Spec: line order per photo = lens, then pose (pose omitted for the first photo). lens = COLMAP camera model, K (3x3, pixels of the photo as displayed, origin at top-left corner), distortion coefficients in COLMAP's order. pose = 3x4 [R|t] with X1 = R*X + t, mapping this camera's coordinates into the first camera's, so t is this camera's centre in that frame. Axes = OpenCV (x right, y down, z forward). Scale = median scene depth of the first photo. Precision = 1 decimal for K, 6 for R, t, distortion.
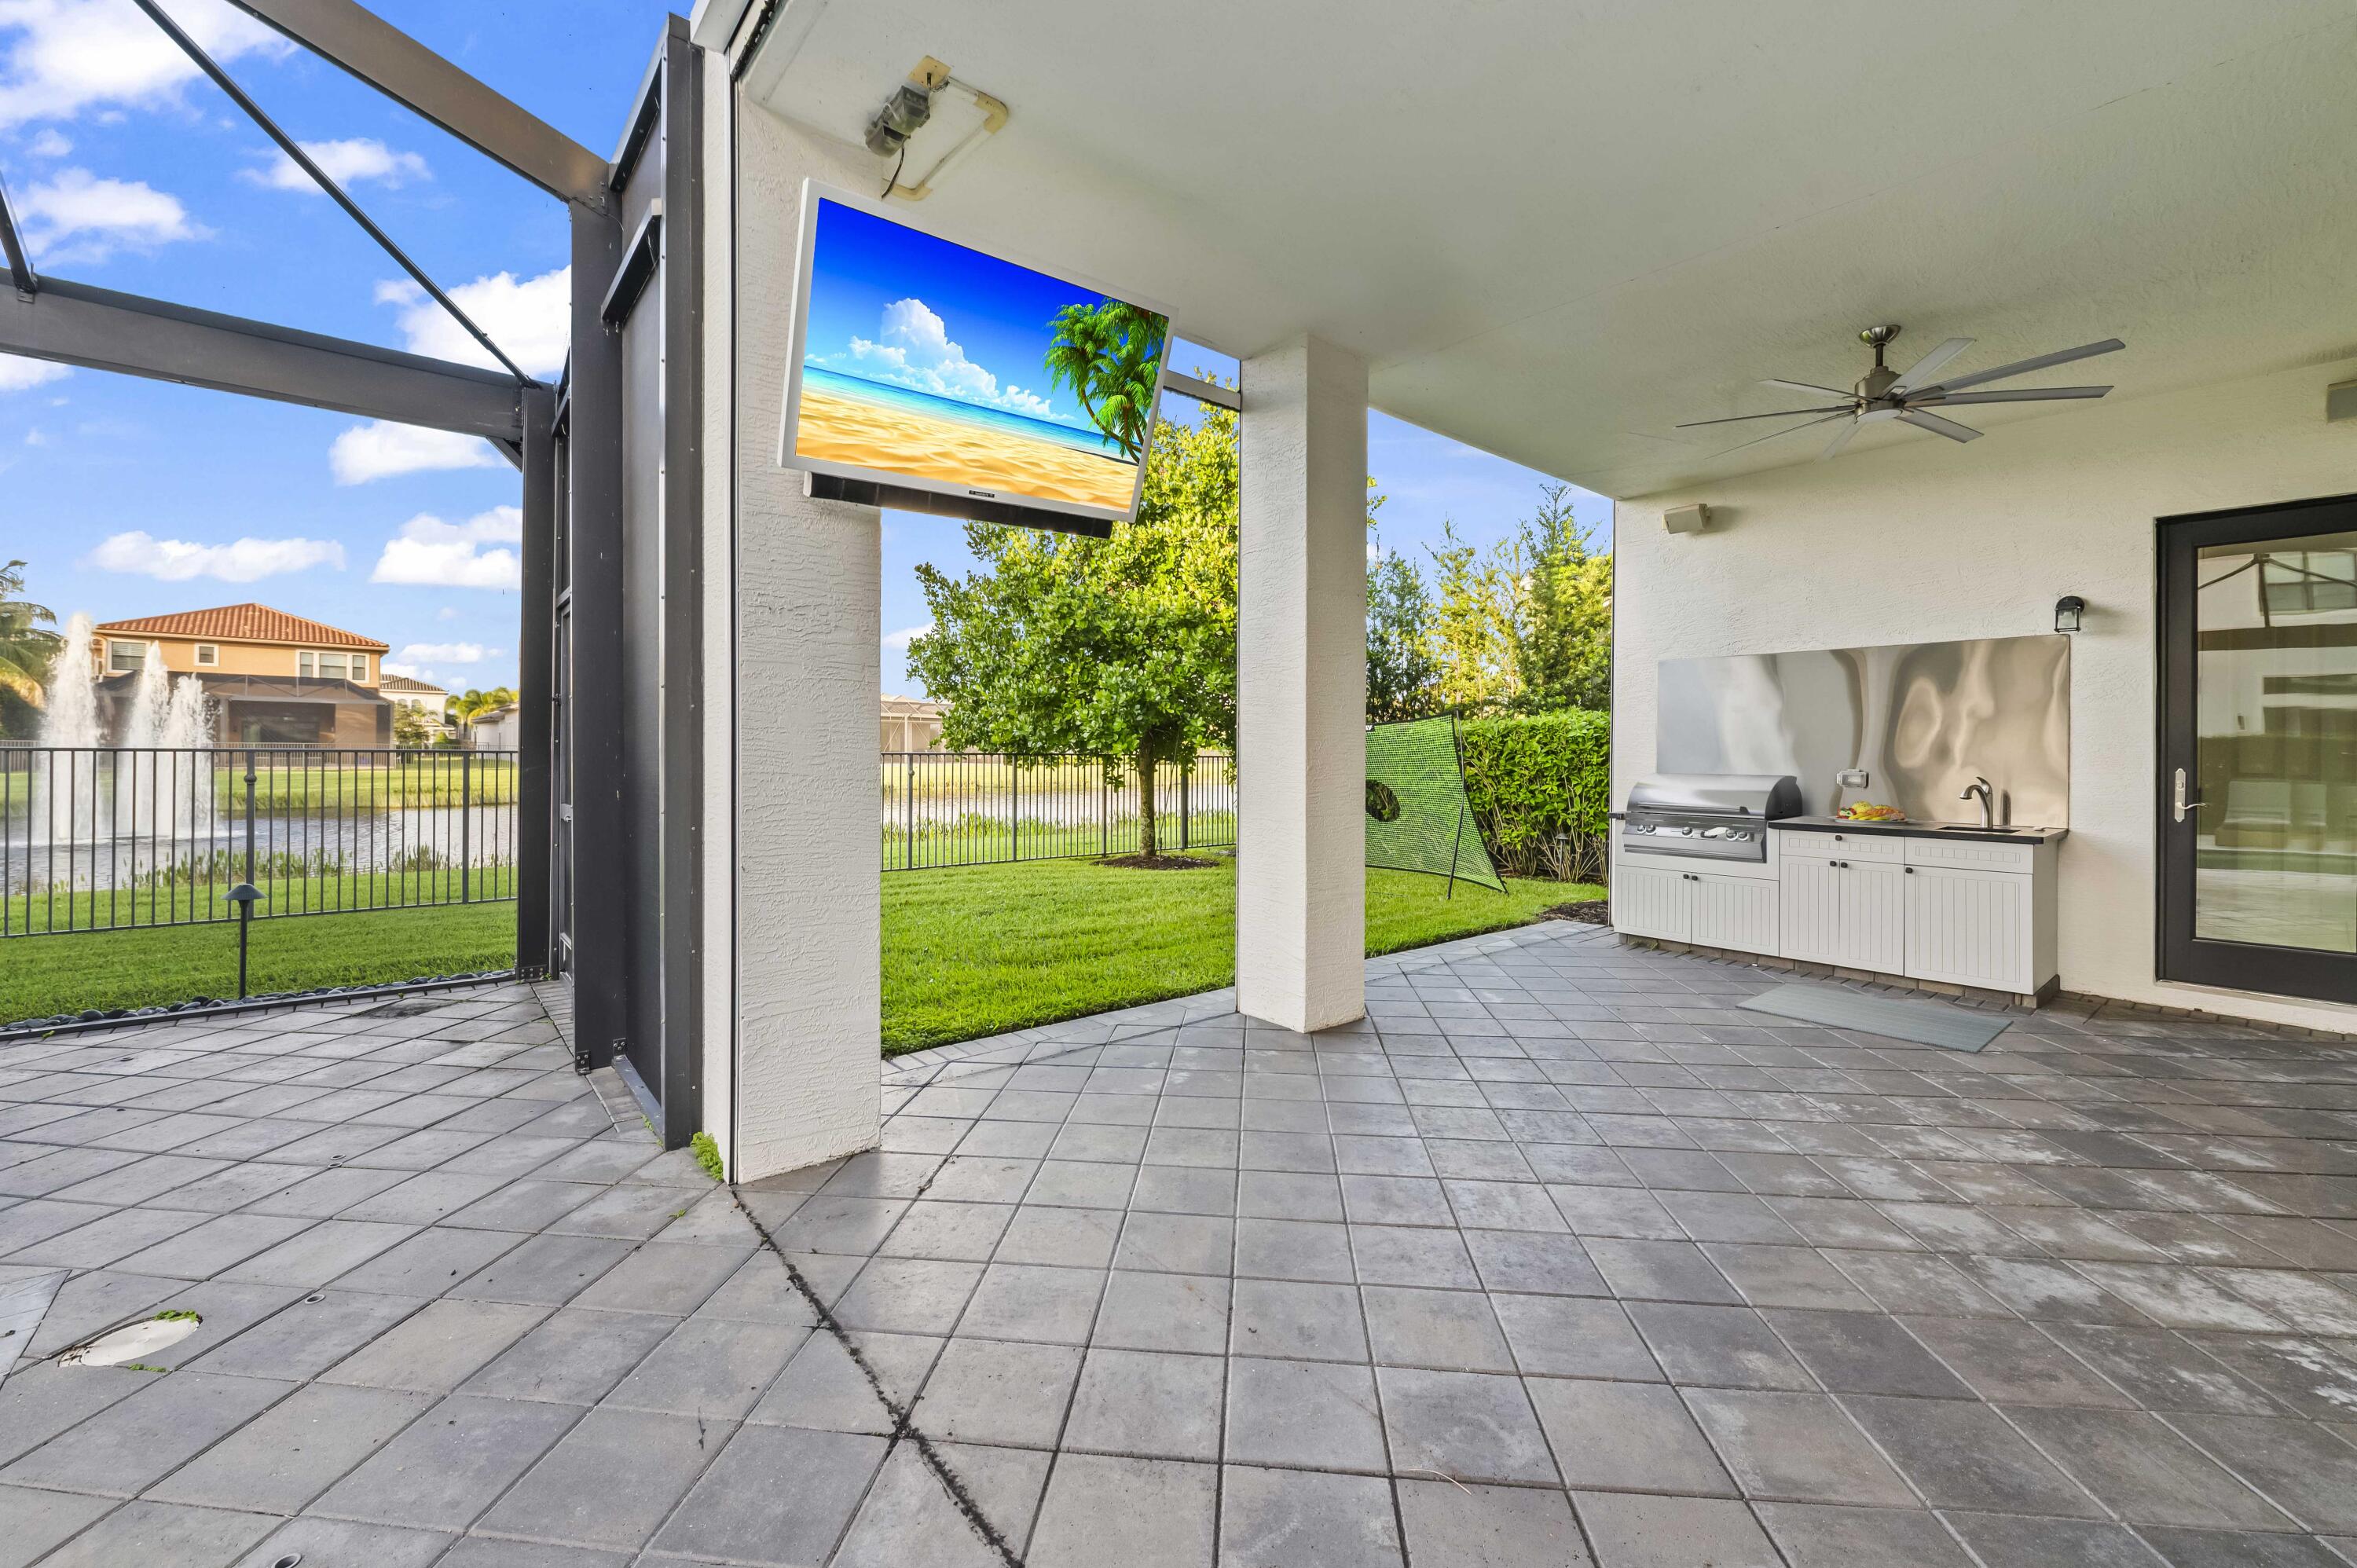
lens RADIAL K [[976.0, 0, 1180.3], [0, 976.0, 775.7], [0, 0, 1]] dist [-0.000015, -0.005111]
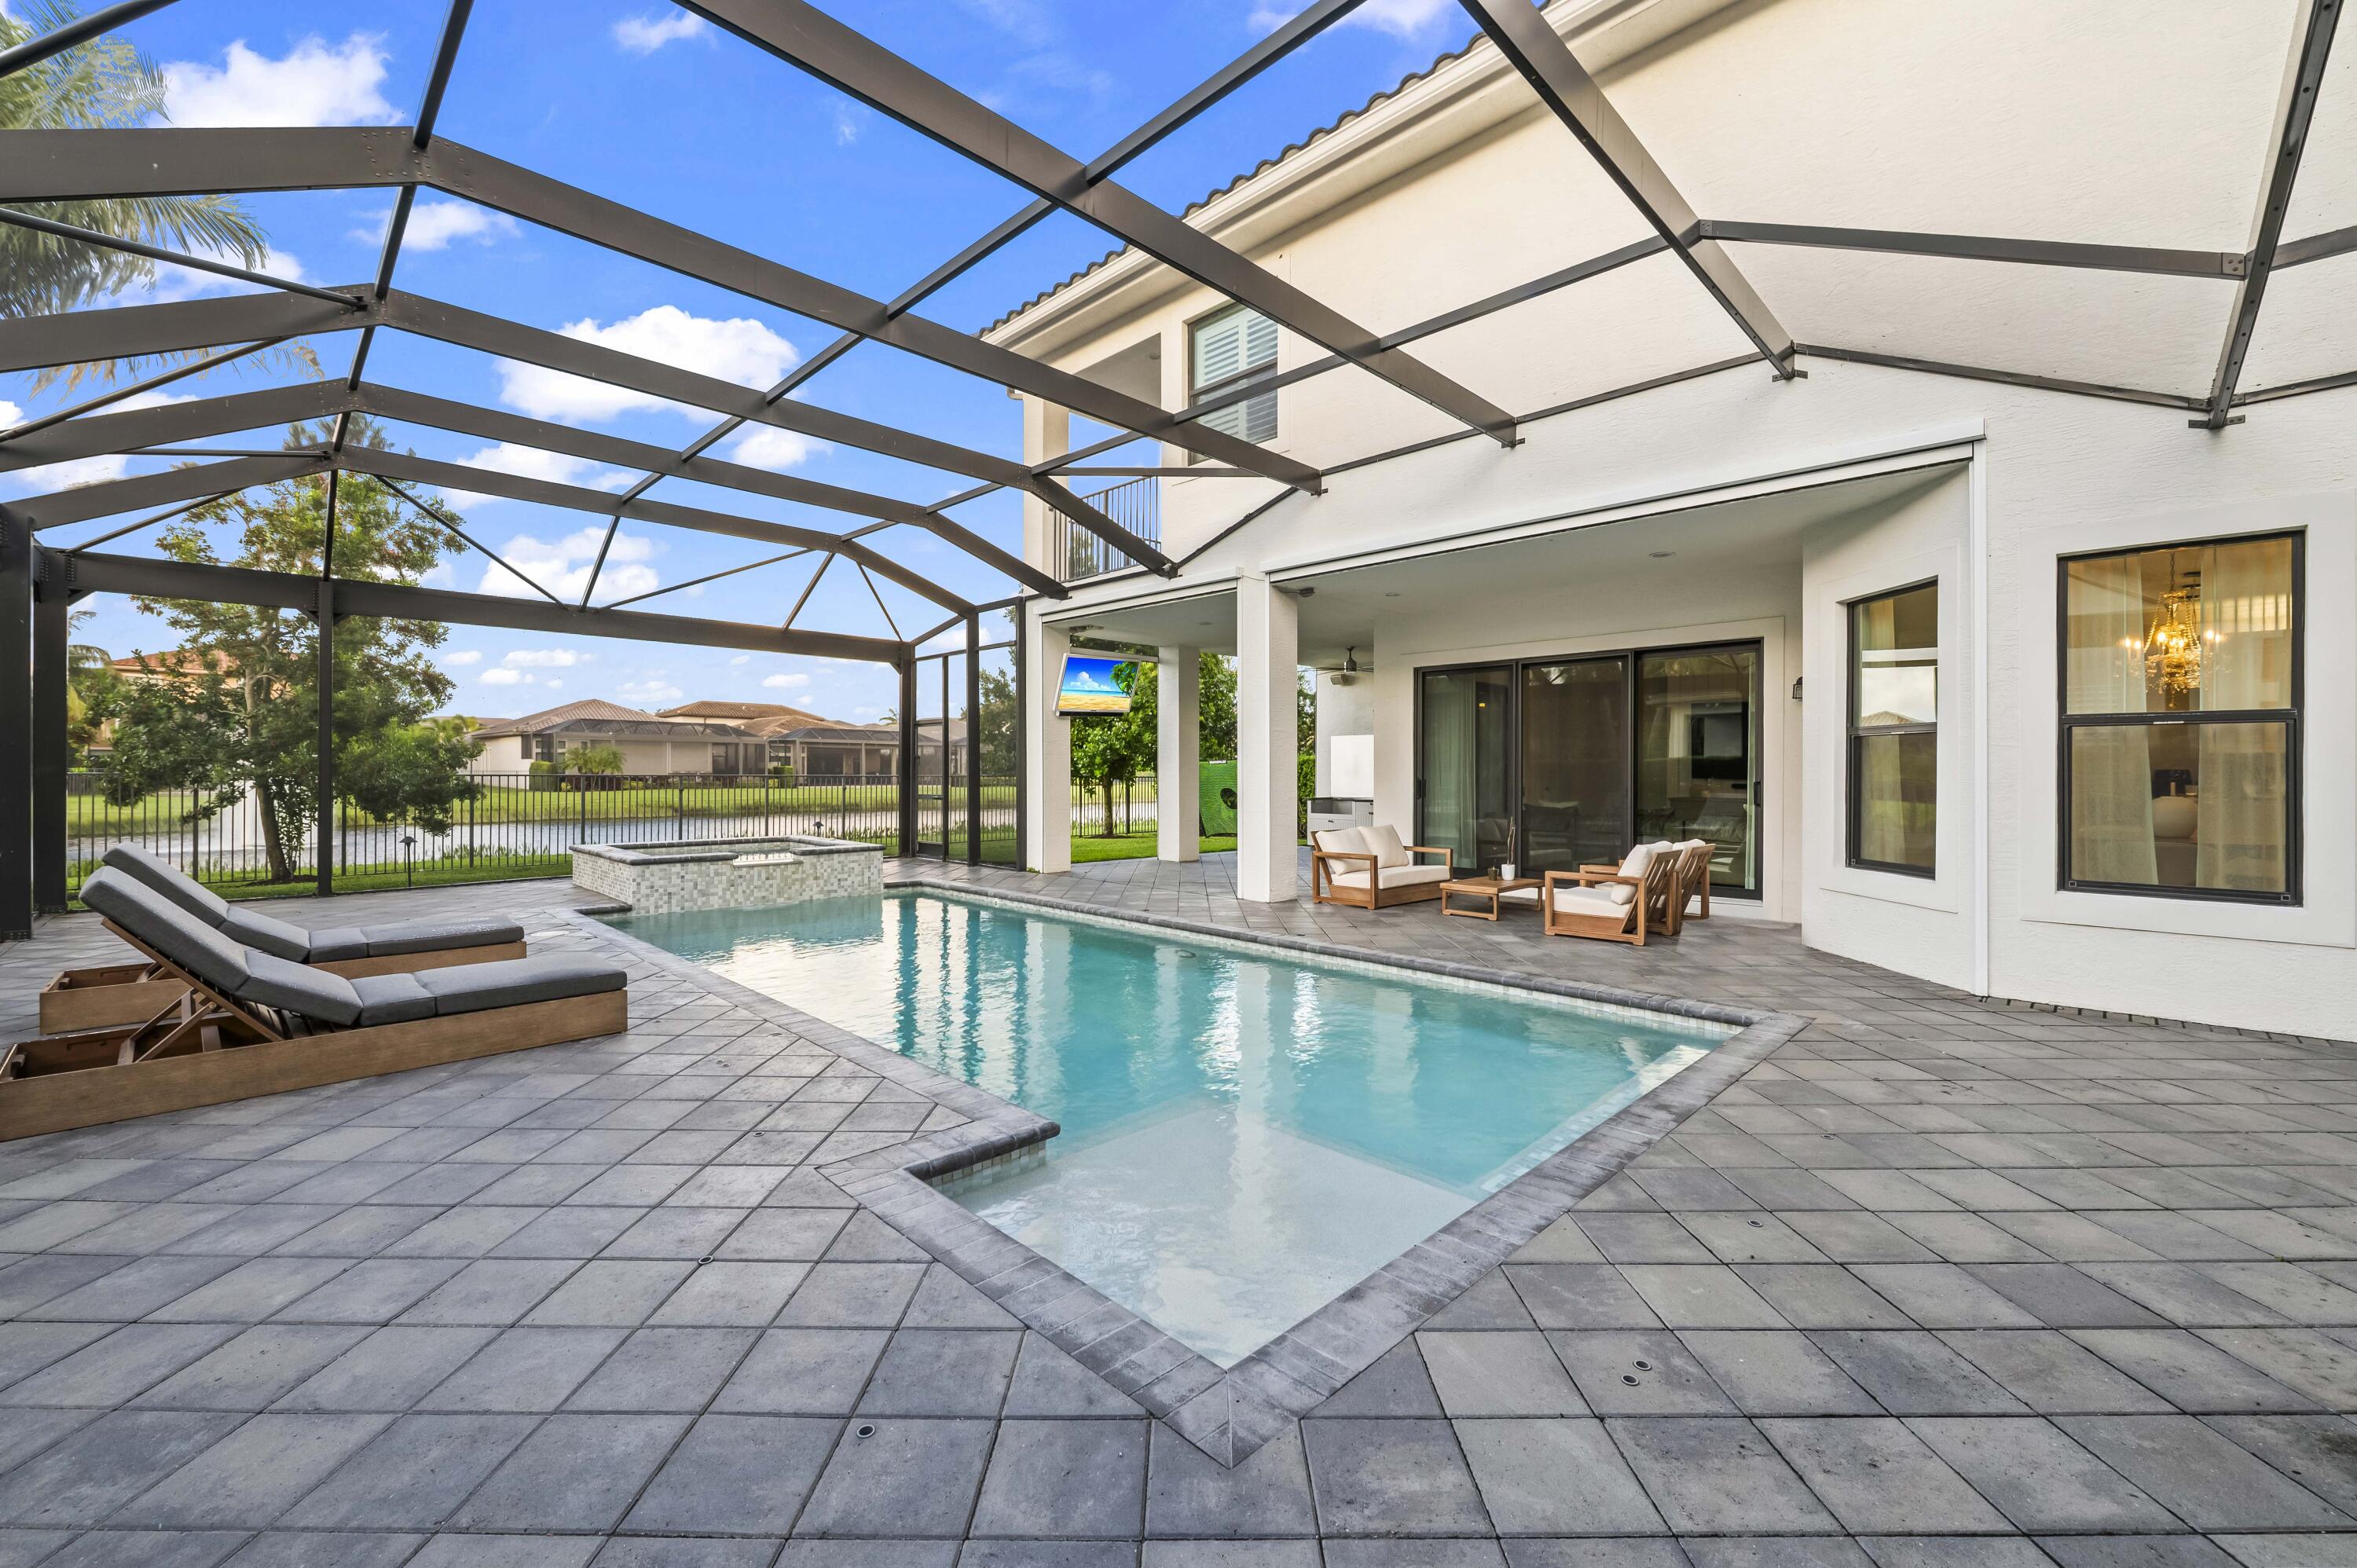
lens RADIAL K [[976.0, 0, 1180.3], [0, 976.0, 775.7], [0, 0, 1]] dist [-0.000015, -0.005111]
pose [[0.996933, -0.002703, 0.078219, -0.041074], [0.004562, 0.999711, -0.023598, 0.019950], [-0.078132, 0.023883, 0.996657, -0.771179]]
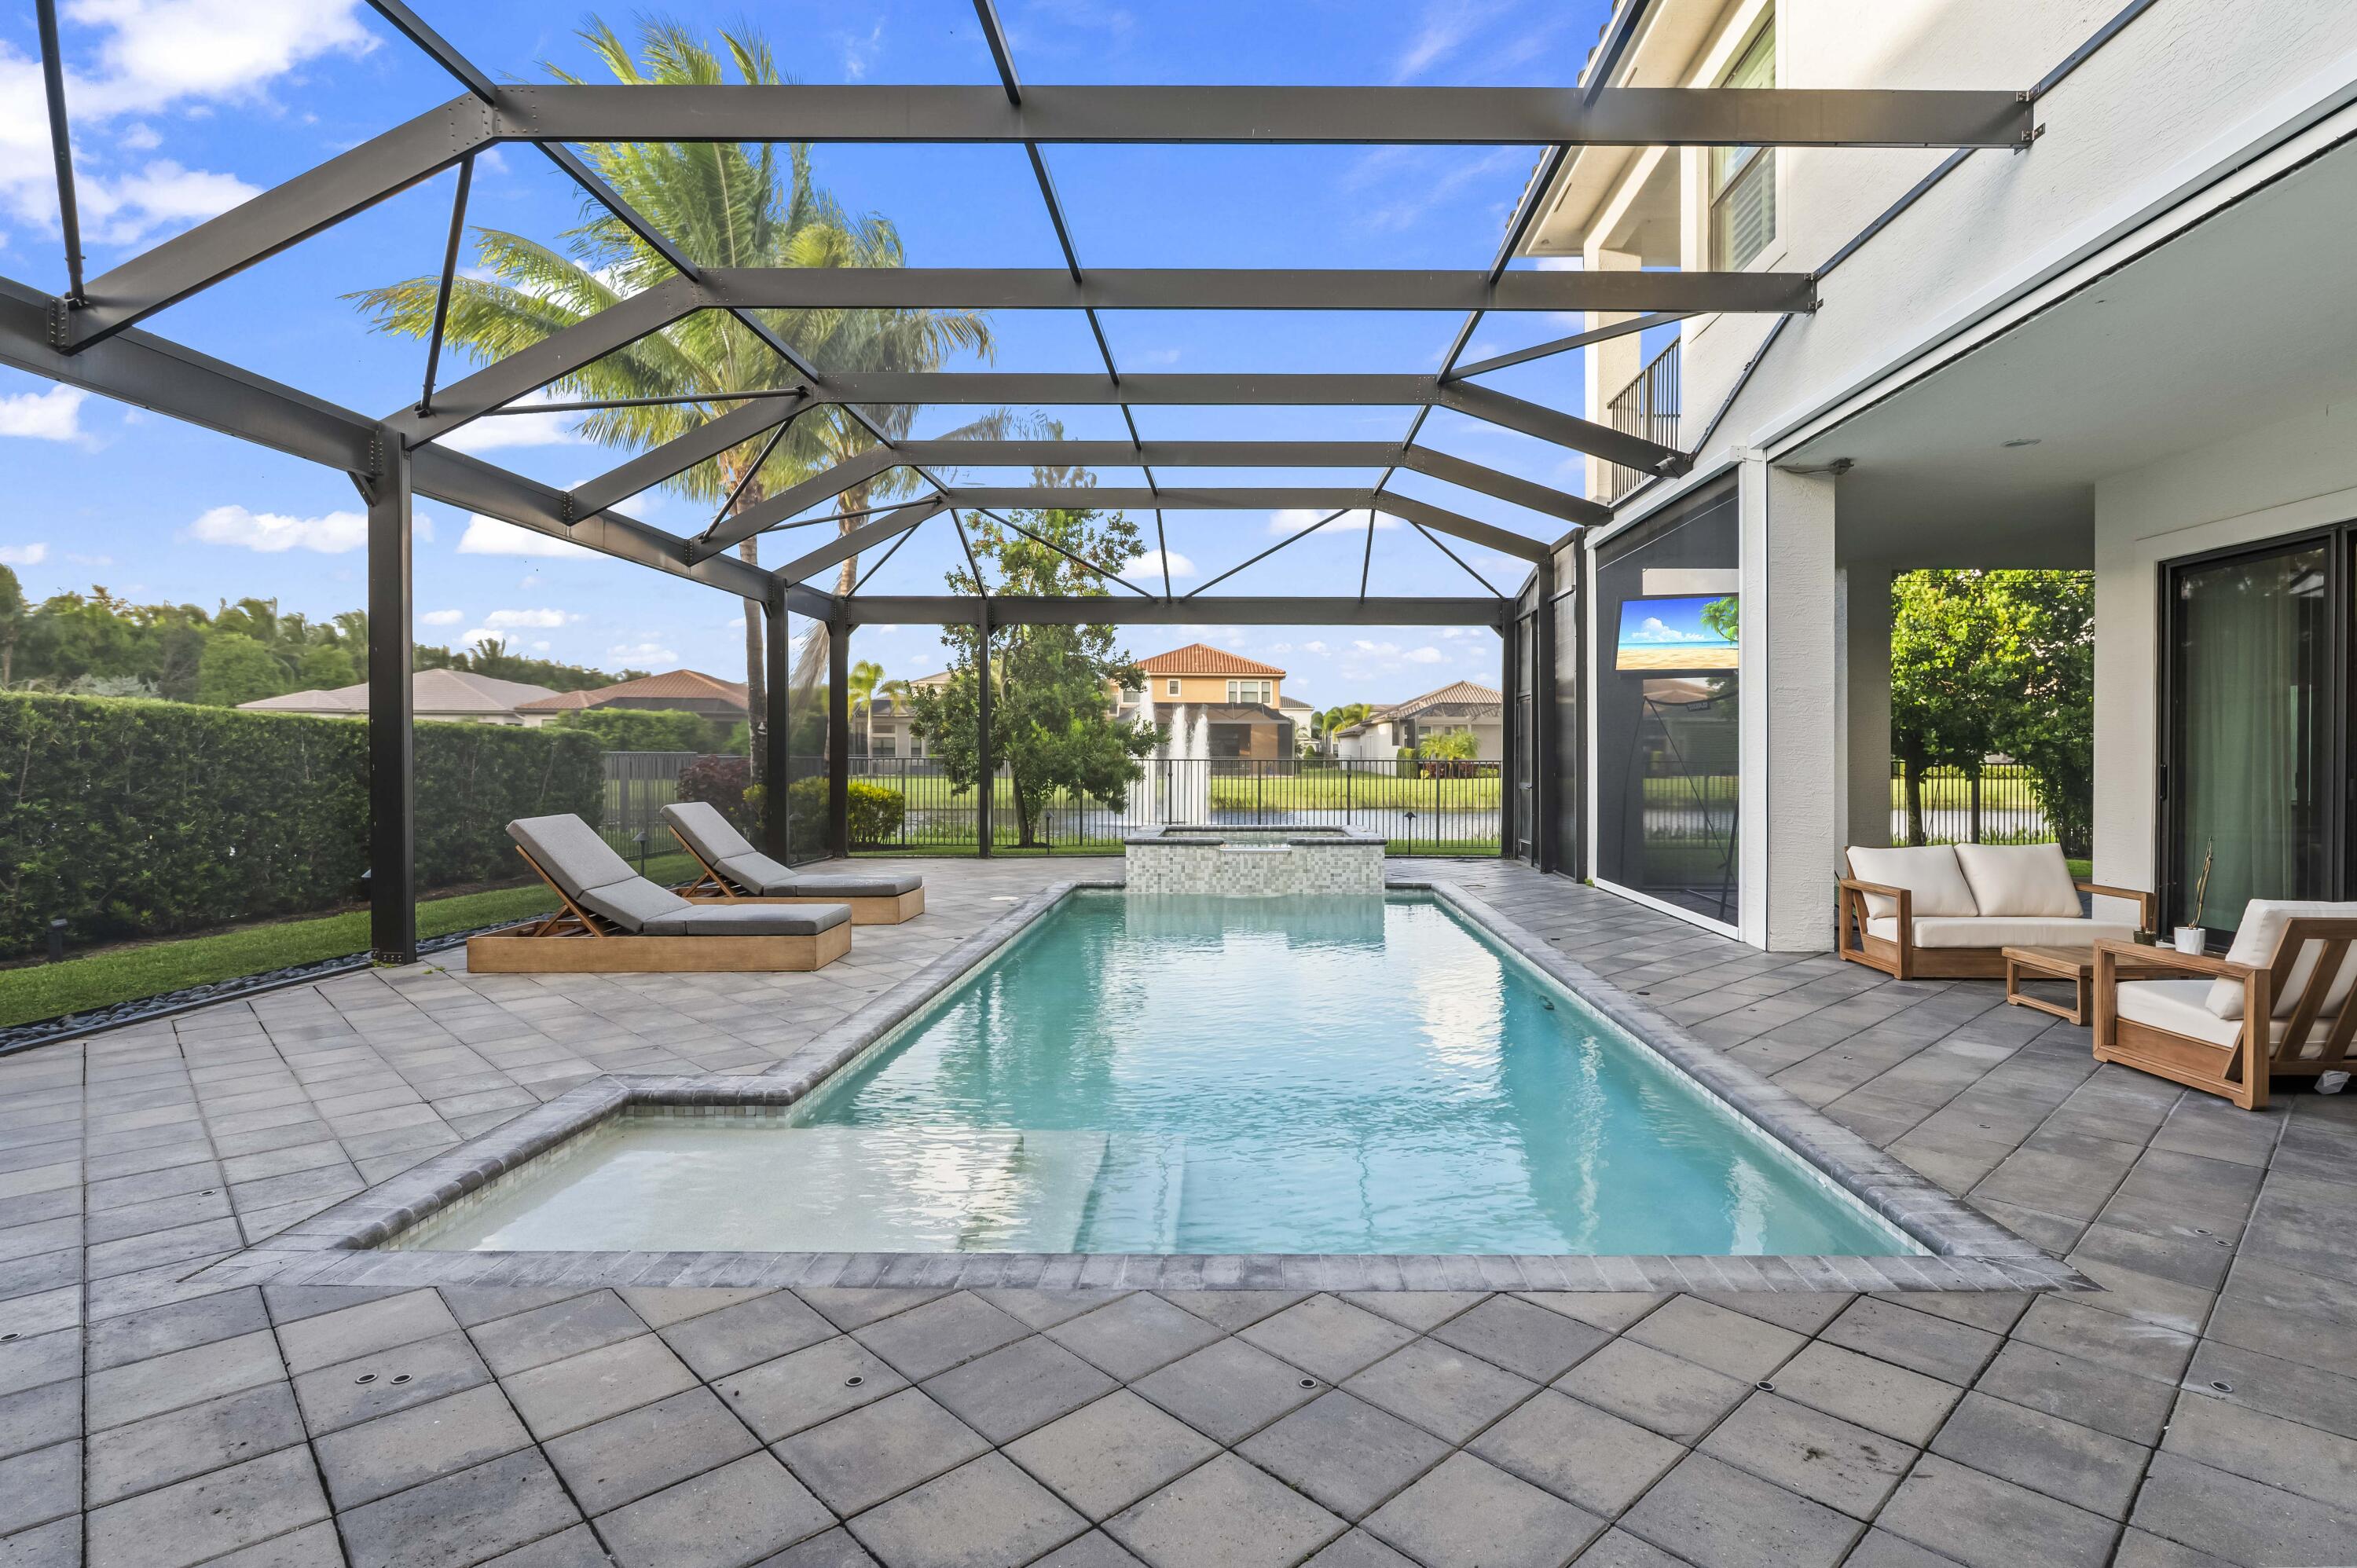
lens RADIAL K [[1187.8, 0, 1188.4], [0, 1187.8, 769.8], [0, 0, 1]] dist [-0.007205, -0.000829]
pose [[0.743406, 0.003075, -0.668834, 0.275045], [-0.015987, 0.999785, -0.013173, 0.021082], [0.668650, 0.020486, 0.743295, -0.664418]]
